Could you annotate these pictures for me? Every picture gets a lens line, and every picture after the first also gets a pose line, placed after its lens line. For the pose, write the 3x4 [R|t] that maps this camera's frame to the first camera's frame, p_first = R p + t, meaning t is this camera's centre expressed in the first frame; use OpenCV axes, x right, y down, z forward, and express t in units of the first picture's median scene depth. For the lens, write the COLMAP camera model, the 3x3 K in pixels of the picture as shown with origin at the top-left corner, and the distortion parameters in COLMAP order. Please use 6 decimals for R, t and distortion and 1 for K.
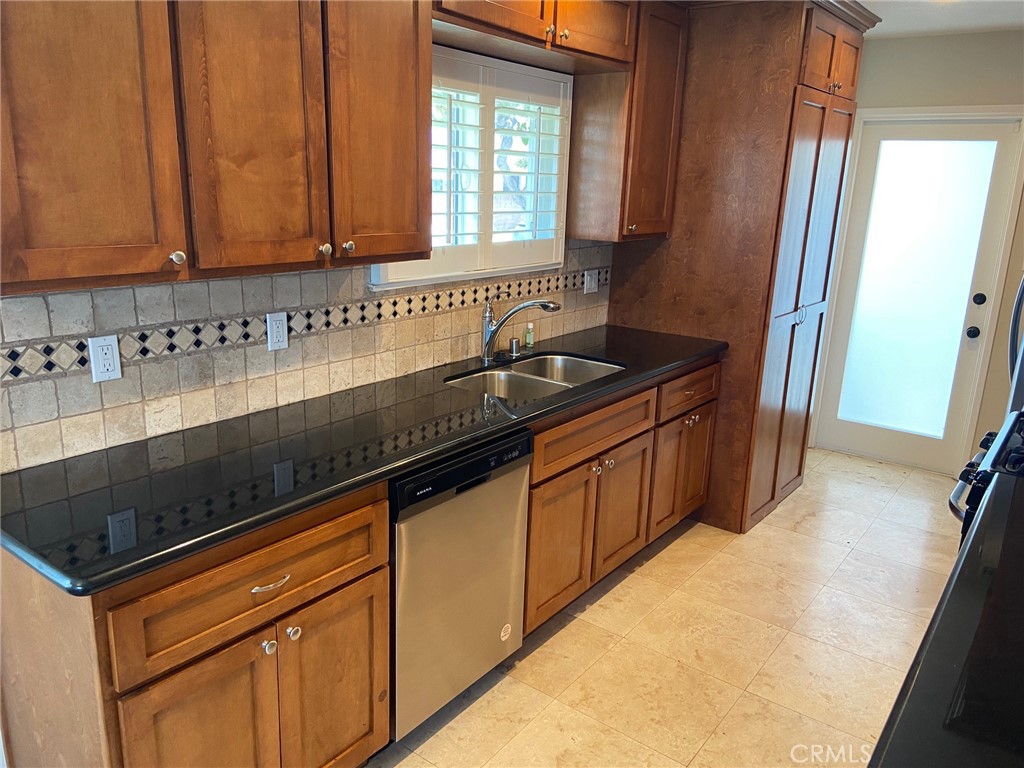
lens RADIAL K [[761.6, 0, 512.0], [0, 761.6, 384.0], [0, 0, 1]] dist [0.124588, -0.157176]
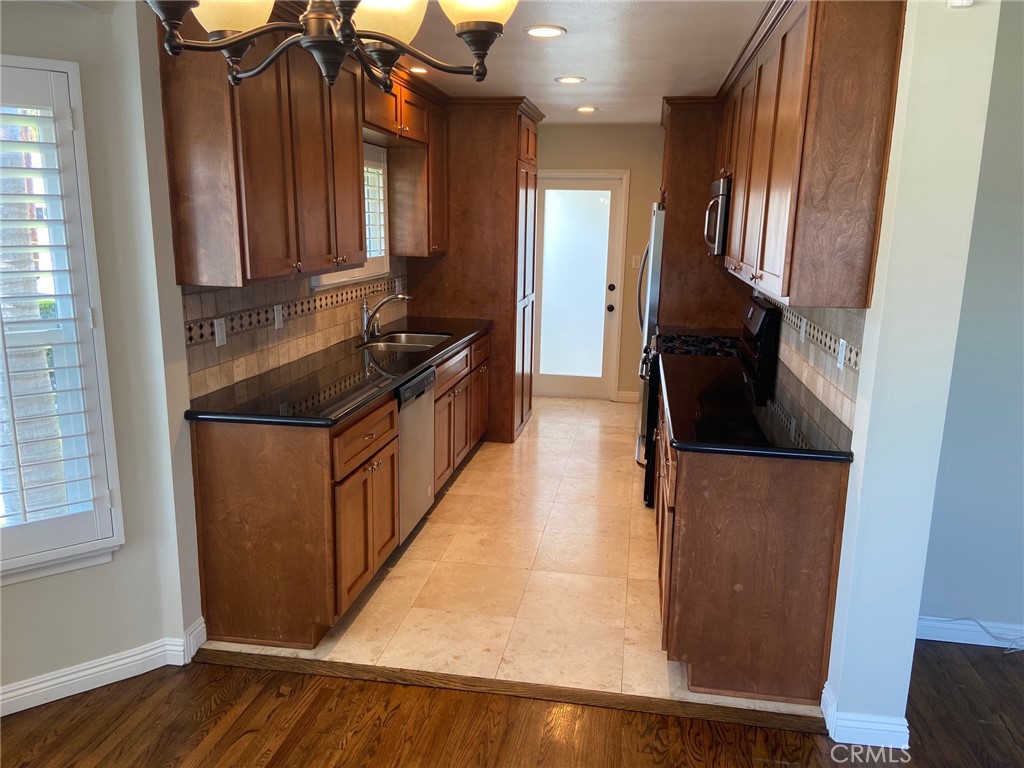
lens RADIAL K [[761.6, 0, 512.0], [0, 761.6, 384.0], [0, 0, 1]] dist [0.124588, -0.157176]
pose [[0.887107, -0.111404, 0.447918, -0.448796], [0.127062, 0.991882, -0.004952, 0.100750], [-0.443730, 0.061306, 0.894061, -0.448075]]
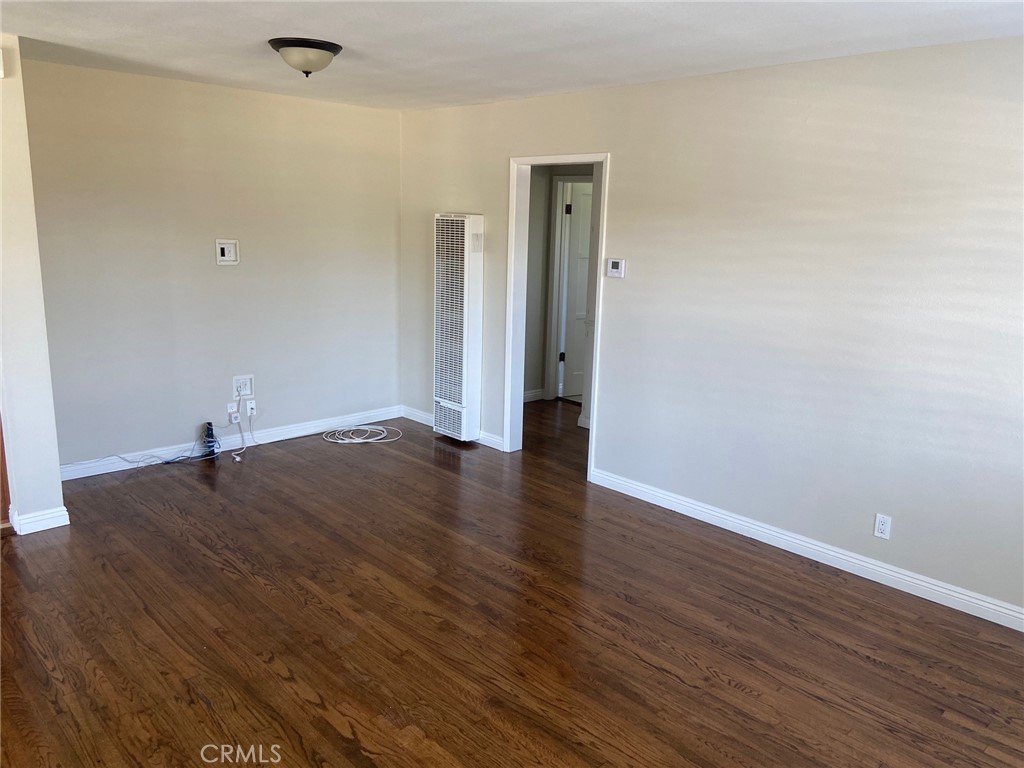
lens RADIAL K [[772.6, 0, 498.4], [0, 772.6, 381.1], [0, 0, 1]] dist [0.132813, -0.163302]
pose [[0.181857, -0.236138, 0.954551, -0.866343], [0.231158, 0.953800, 0.191913, 0.202050], [-0.955769, 0.185752, 0.228040, -0.939437]]
